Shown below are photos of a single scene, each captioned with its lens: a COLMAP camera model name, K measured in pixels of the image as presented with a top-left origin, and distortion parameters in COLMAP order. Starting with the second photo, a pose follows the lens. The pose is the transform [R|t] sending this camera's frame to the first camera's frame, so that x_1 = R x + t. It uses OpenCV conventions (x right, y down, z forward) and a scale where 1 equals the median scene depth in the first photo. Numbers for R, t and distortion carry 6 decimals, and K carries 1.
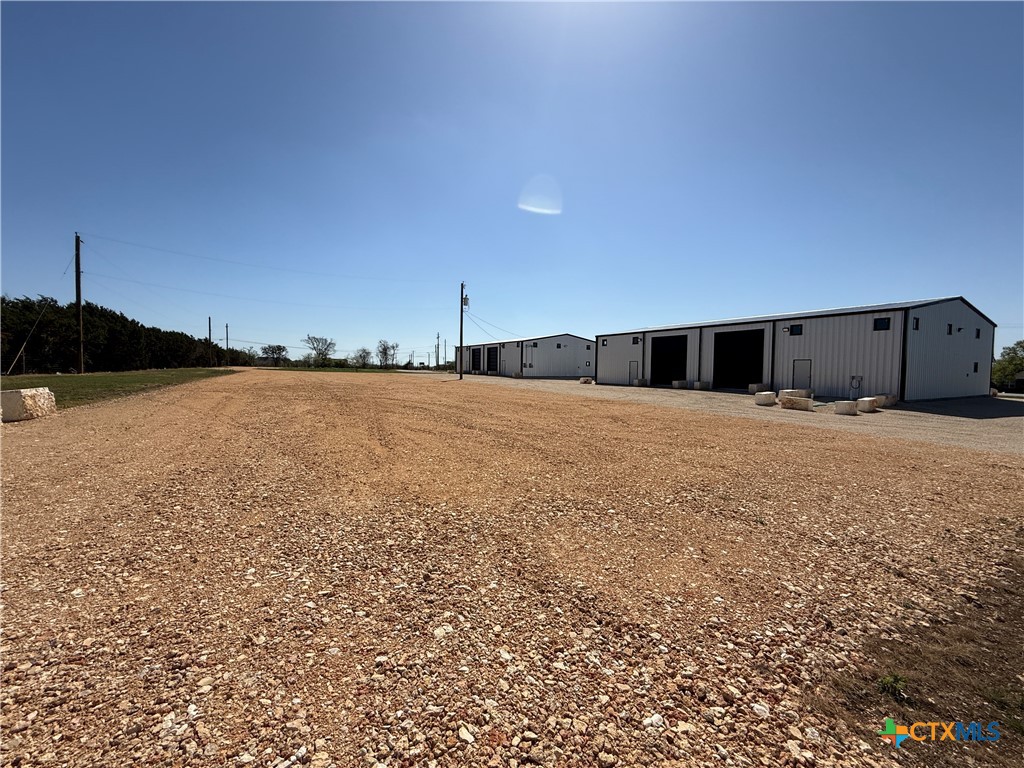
lens RADIAL K [[408.7, 0, 510.2], [0, 408.7, 385.0], [0, 0, 1]] dist [-0.000056, -0.000008]
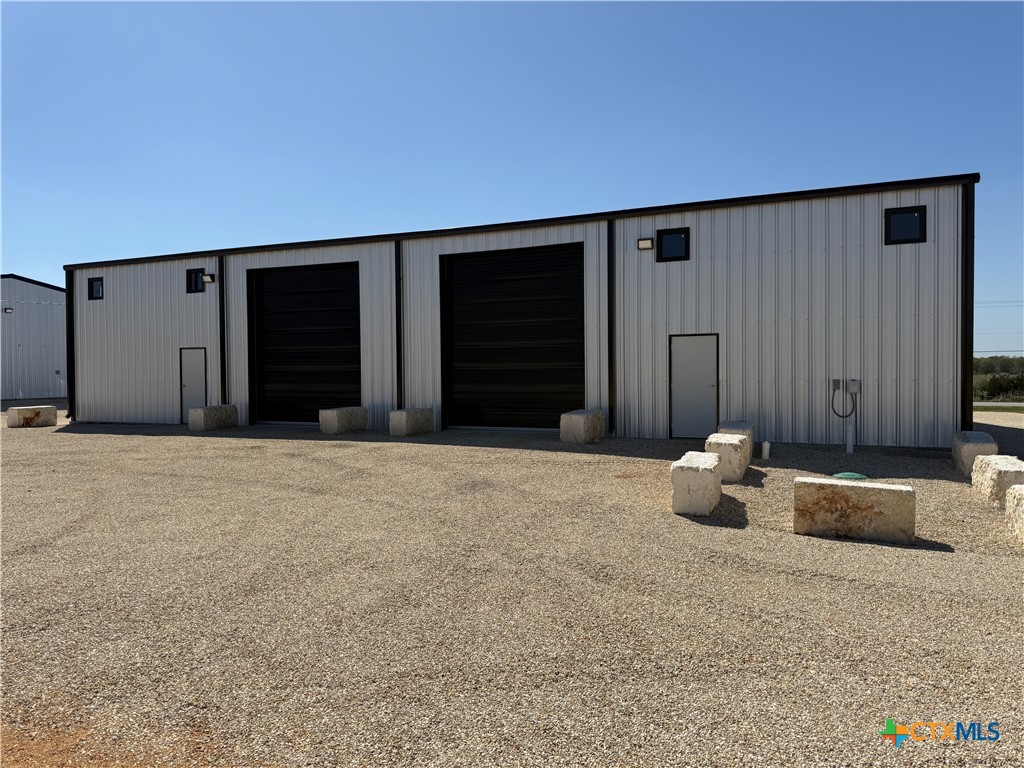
lens RADIAL K [[707.1, 0, 512.9], [0, 707.1, 384.2], [0, 0, 1]] dist [0.028299, -0.004903]
pose [[0.794789, -0.031752, 0.606055, 0.204035], [0.045495, 0.998938, -0.007326, -0.019714], [-0.605179, 0.033395, 0.795389, 0.520970]]
